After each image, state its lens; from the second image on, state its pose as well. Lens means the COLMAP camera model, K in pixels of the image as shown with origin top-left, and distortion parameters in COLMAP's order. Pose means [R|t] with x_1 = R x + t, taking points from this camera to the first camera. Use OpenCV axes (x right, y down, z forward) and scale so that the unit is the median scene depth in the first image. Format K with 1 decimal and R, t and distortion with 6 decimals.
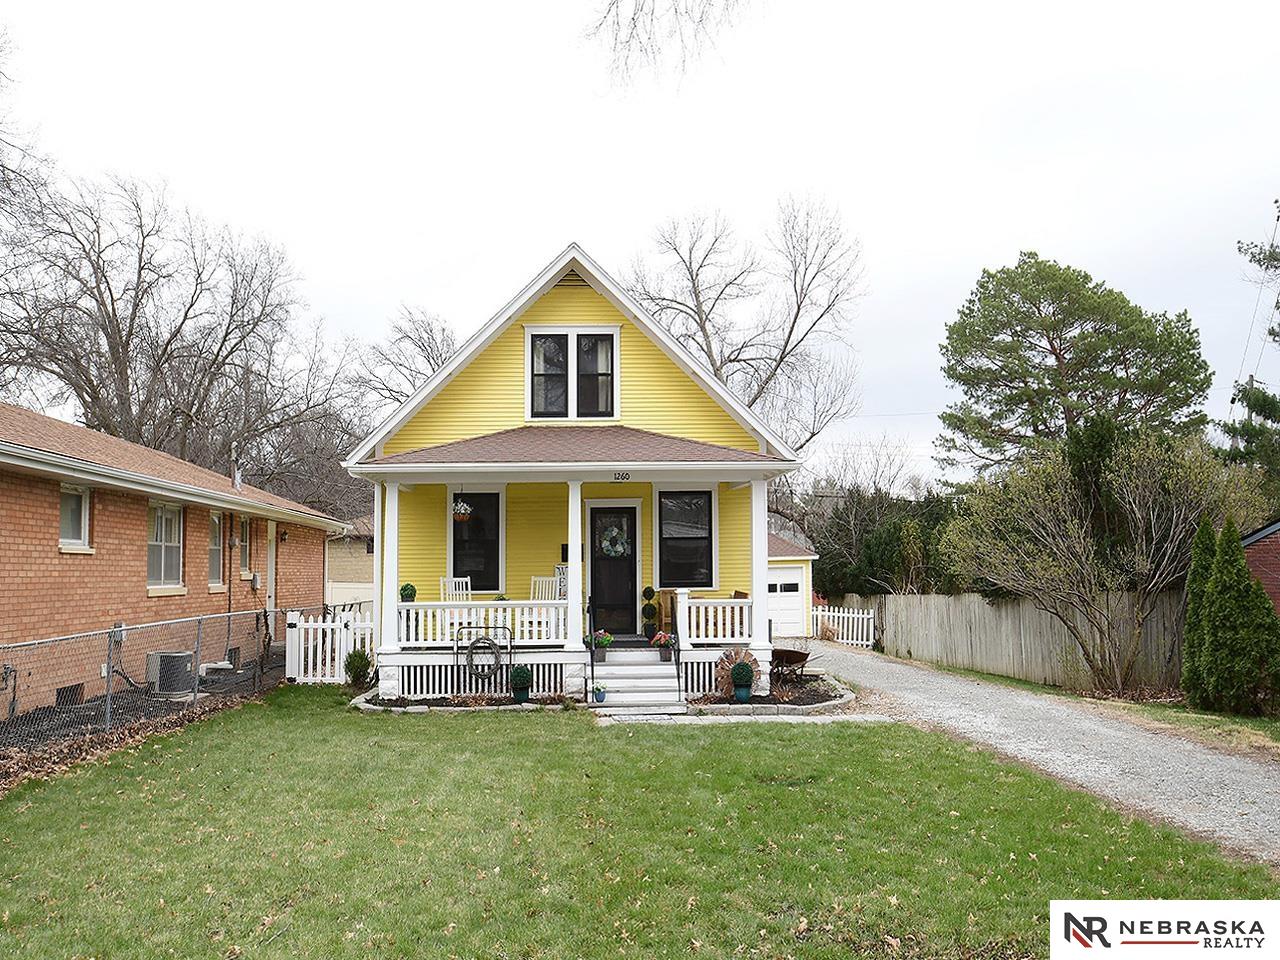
lens RADIAL K [[1086.7, 0, 646.0], [0, 1086.7, 490.5], [0, 0, 1]] dist [-0.043219, 0.011887]
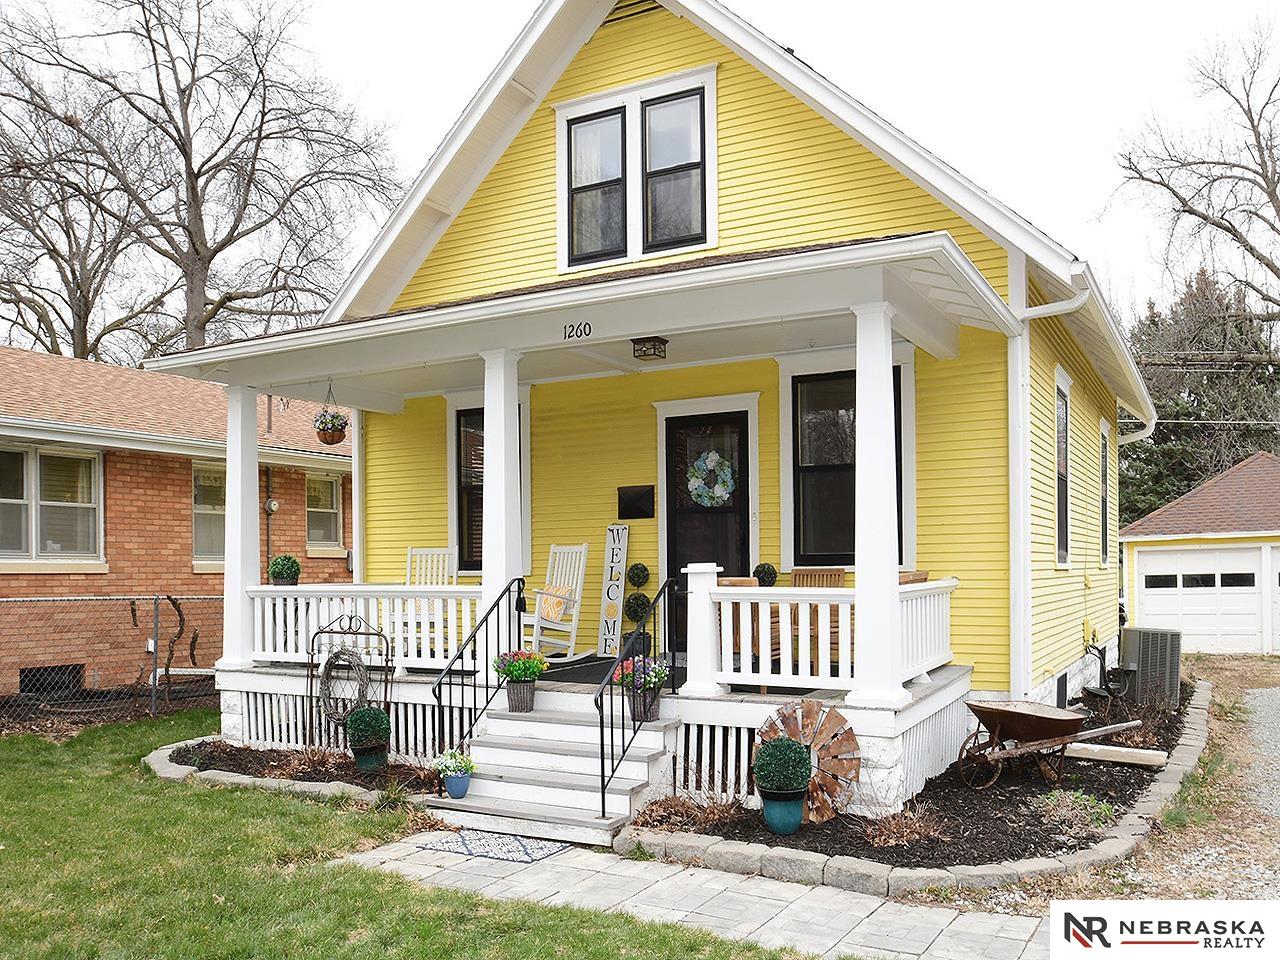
lens RADIAL K [[1086.7, 0, 577.1], [0, 1086.7, 566.8], [0, 0, 1]] dist [-0.043219, 0.011887]
pose [[0.815628, 0.001454, -0.578575, 0.235012], [0.043031, 0.997075, 0.063166, 0.055934], [0.576975, -0.076417, 0.813179, 0.551487]]
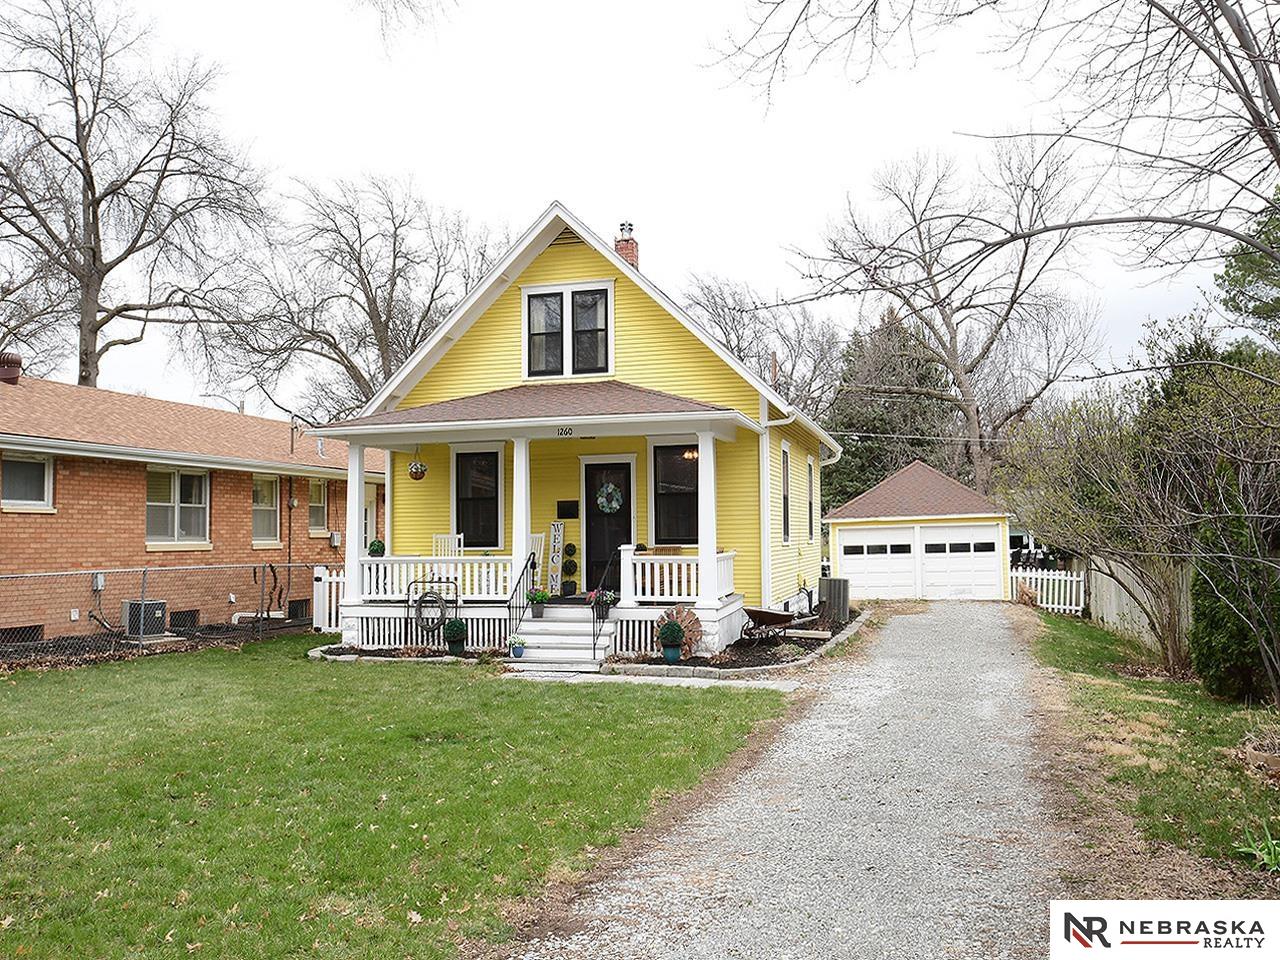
lens RADIAL K [[1086.7, 0, 674.3], [0, 1086.7, 457.3], [0, 0, 1]] dist [-0.043219, 0.011887]
pose [[0.953664, -0.023311, -0.299968, 0.339903], [0.024774, 0.999693, 0.001074, 0.010725], [0.299851, -0.008456, 0.953949, 0.075629]]
